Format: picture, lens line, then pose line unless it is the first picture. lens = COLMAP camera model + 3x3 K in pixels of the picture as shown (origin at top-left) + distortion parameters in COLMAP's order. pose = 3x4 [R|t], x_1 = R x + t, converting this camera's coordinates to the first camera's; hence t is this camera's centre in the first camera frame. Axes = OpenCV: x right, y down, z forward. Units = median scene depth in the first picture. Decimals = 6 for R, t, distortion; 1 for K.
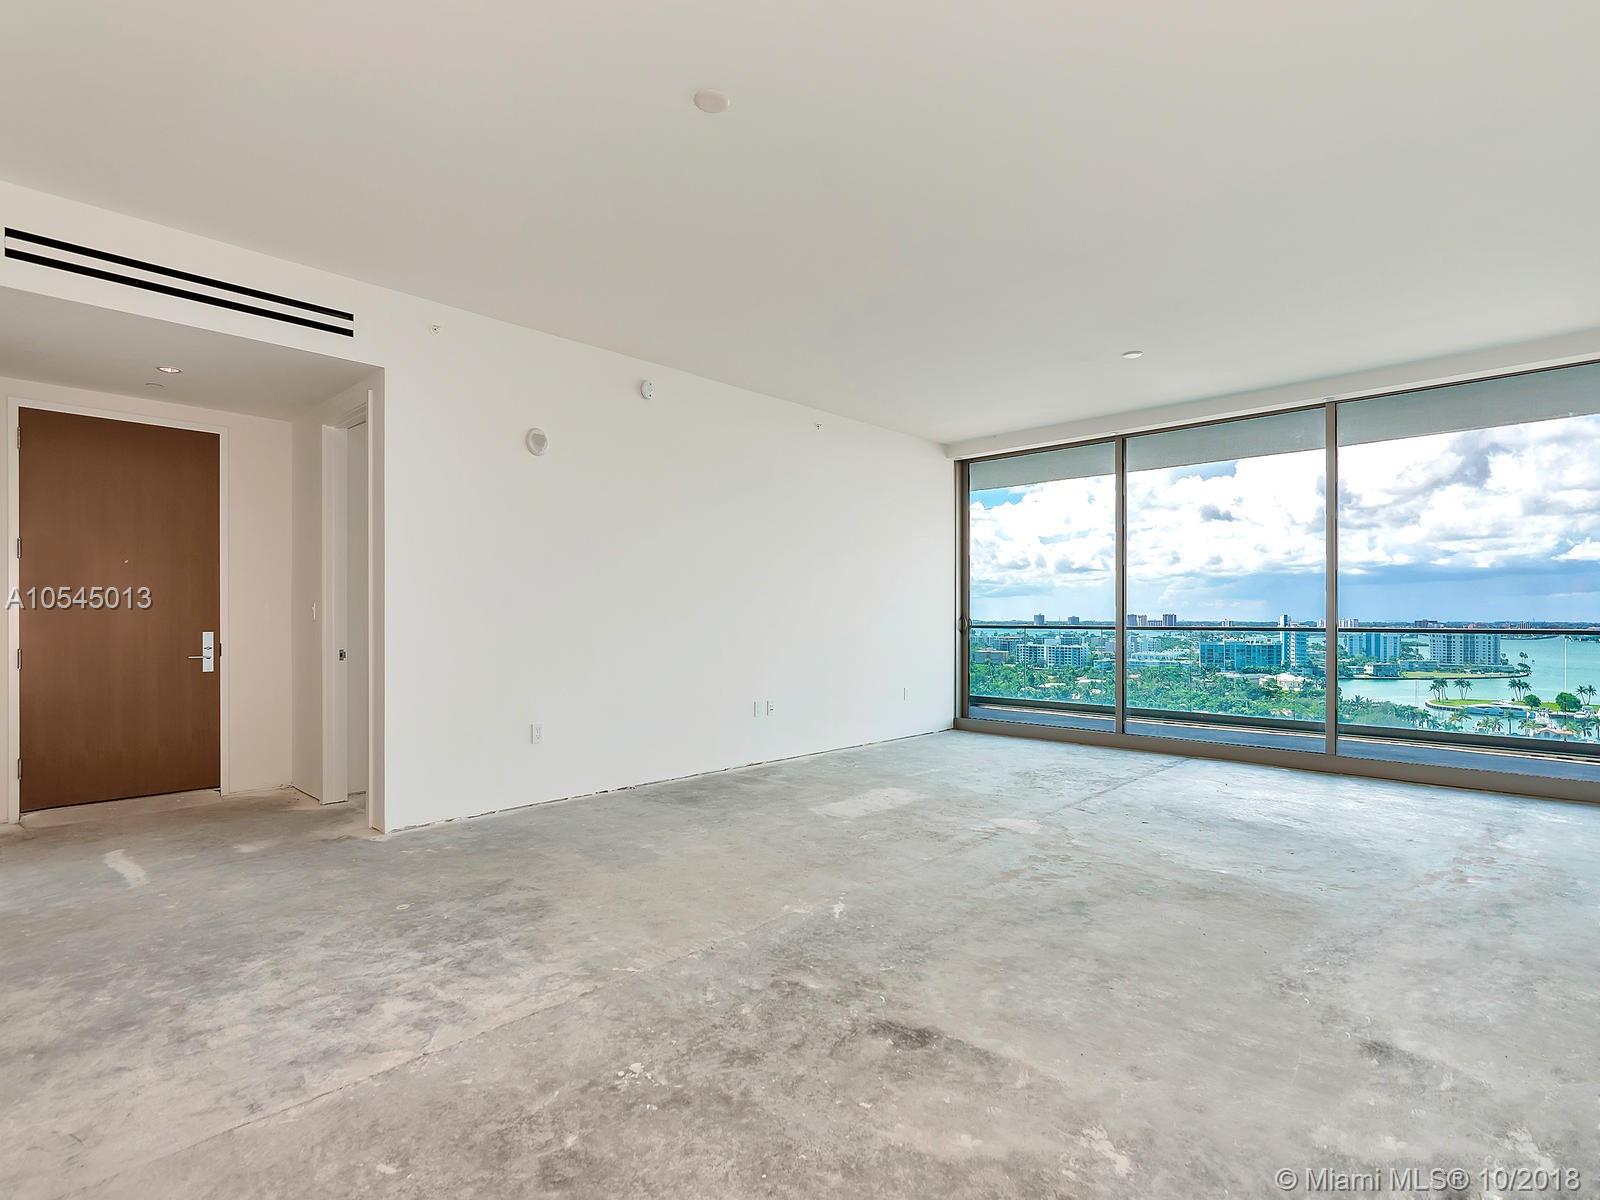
lens RADIAL K [[804.3, 0, 800.2], [0, 804.3, 619.6], [0, 0, 1]] dist [0.001147, 0.002071]
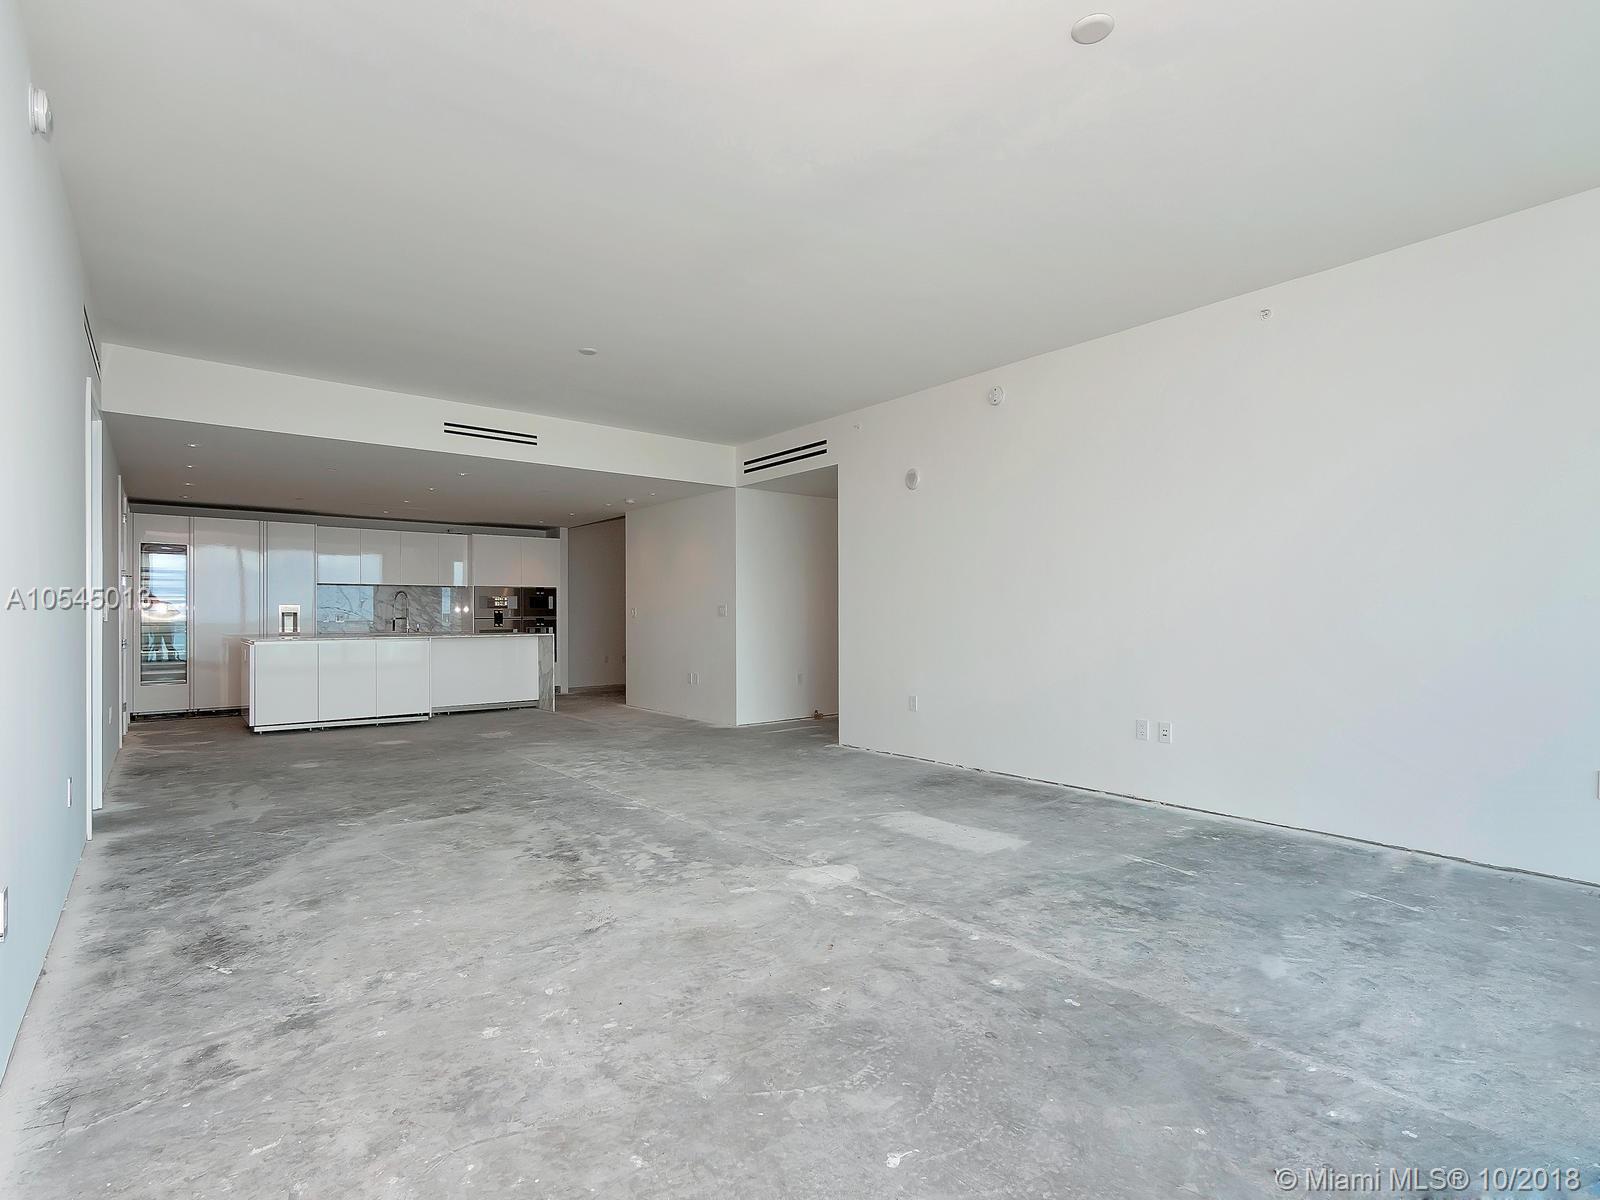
lens RADIAL K [[778.2, 0, 794.8], [0, 778.2, 608.4], [0, 0, 1]] dist [0.000032, 0.000299]
pose [[-0.136175, -0.008834, -0.990645, 1.618313], [0.003430, 0.999950, -0.009389, -0.001354], [0.990679, -0.004677, -0.136138, 1.671639]]
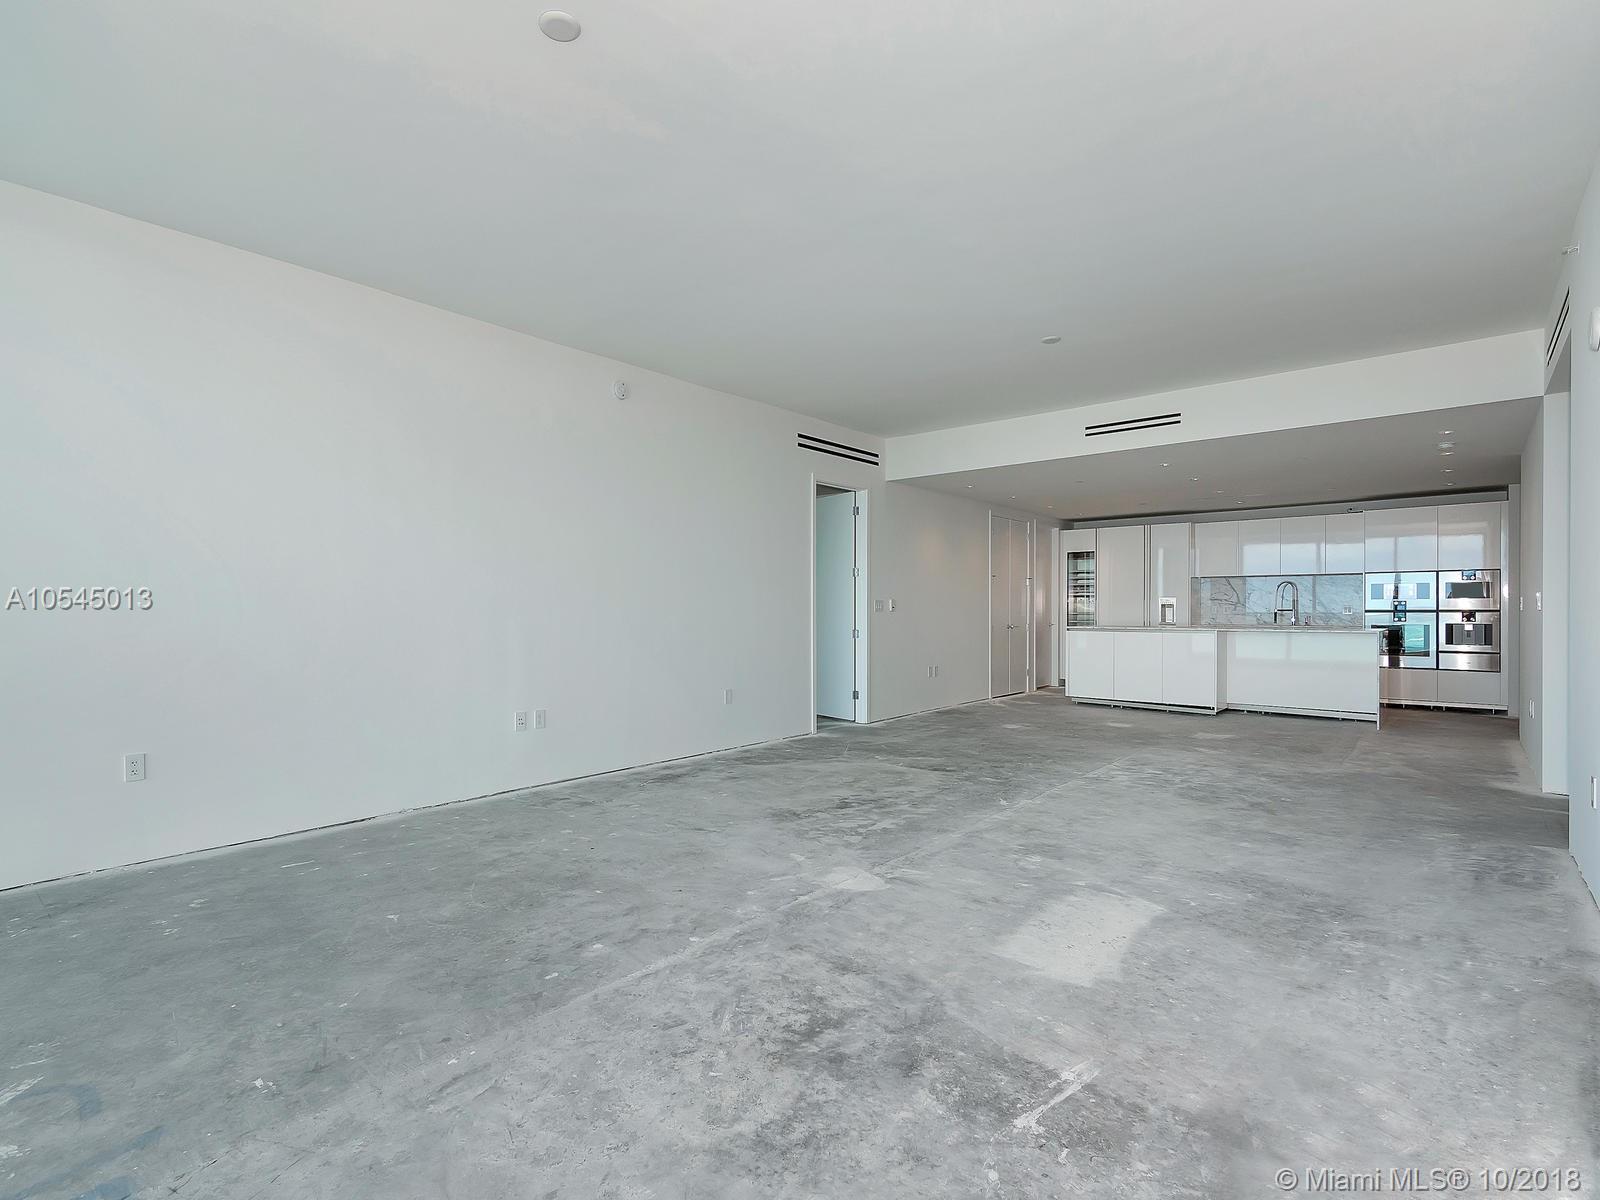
lens RADIAL K [[778.2, 0, 794.8], [0, 778.2, 608.4], [0, 0, 1]] dist [0.000032, 0.000299]
pose [[-0.999126, -0.000447, -0.041802, 0.553286], [-0.000490, 0.999999, 0.001020, -0.005655], [0.041801, 0.001039, -0.999125, 2.704928]]
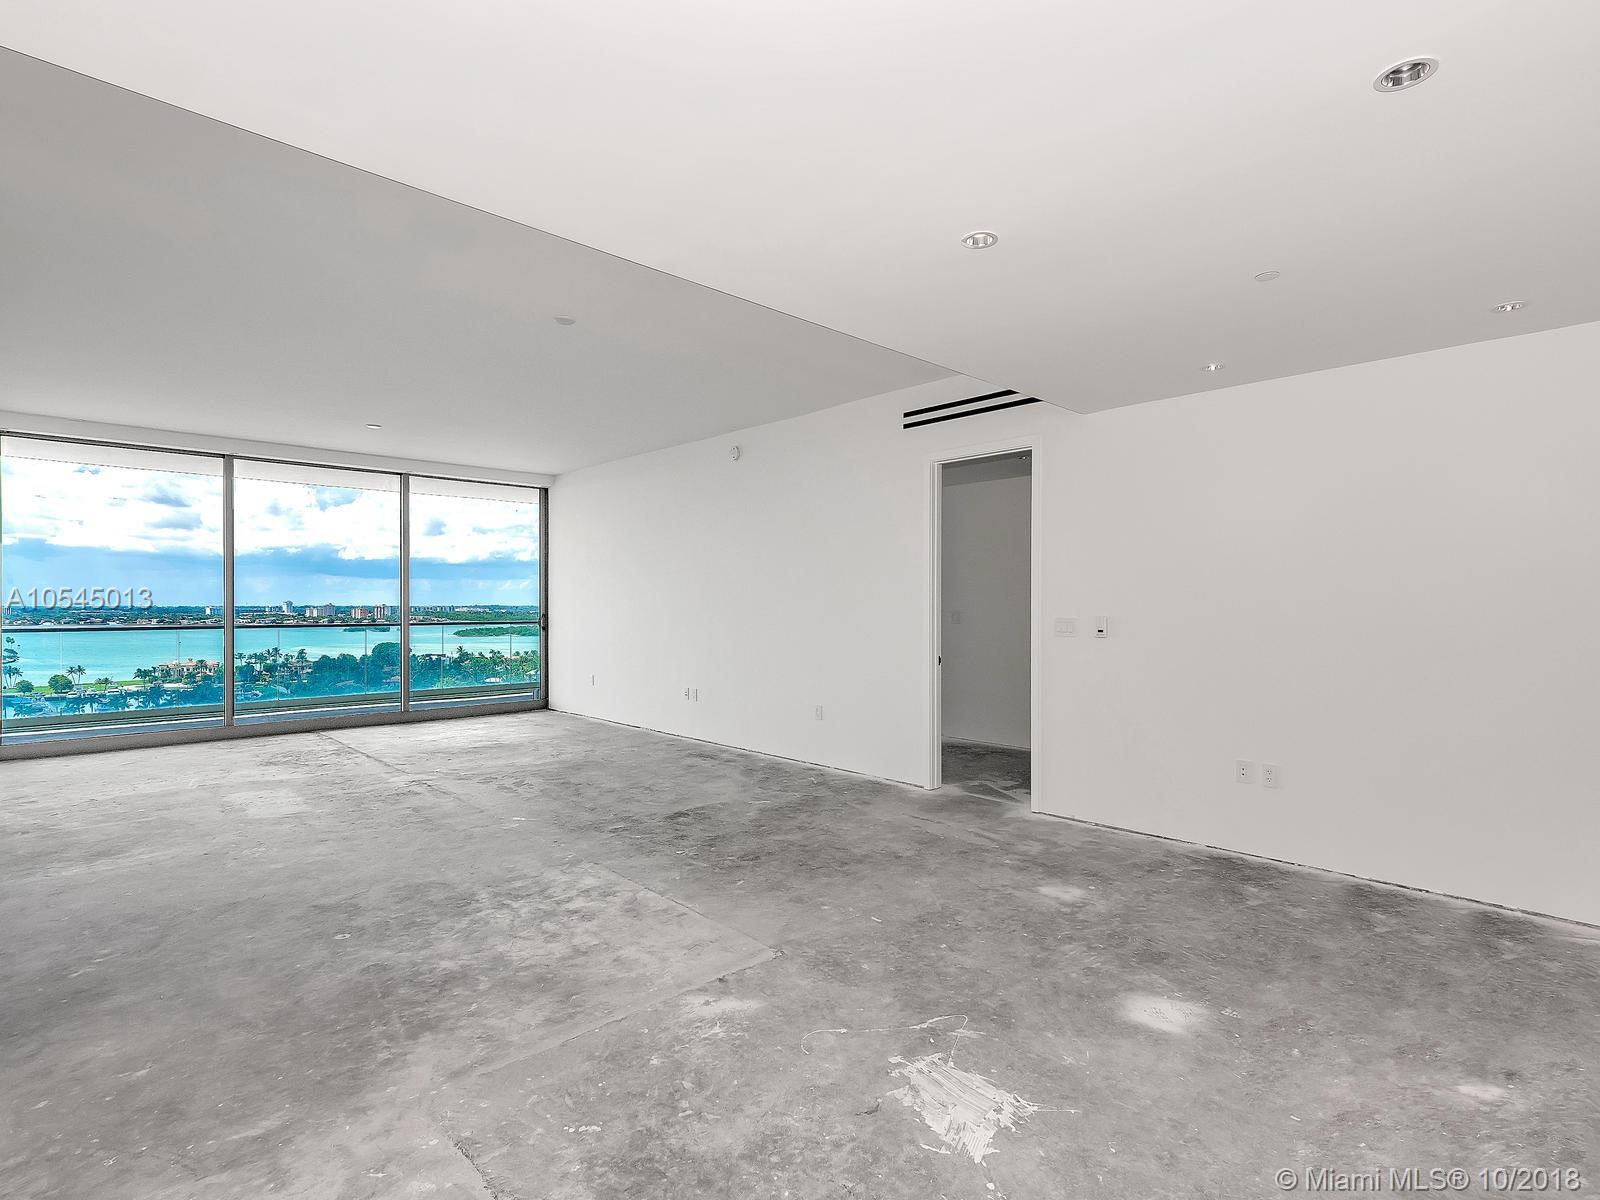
lens RADIAL K [[794.3, 0, 794.6], [0, 794.3, 578.9], [0, 0, 1]] dist [0.002777, 0.001832]
pose [[0.055959, 0.028126, 0.998037, -1.629618], [0.002536, 0.999596, -0.028313, -0.066146], [-0.998430, 0.004115, 0.055865, 0.423045]]
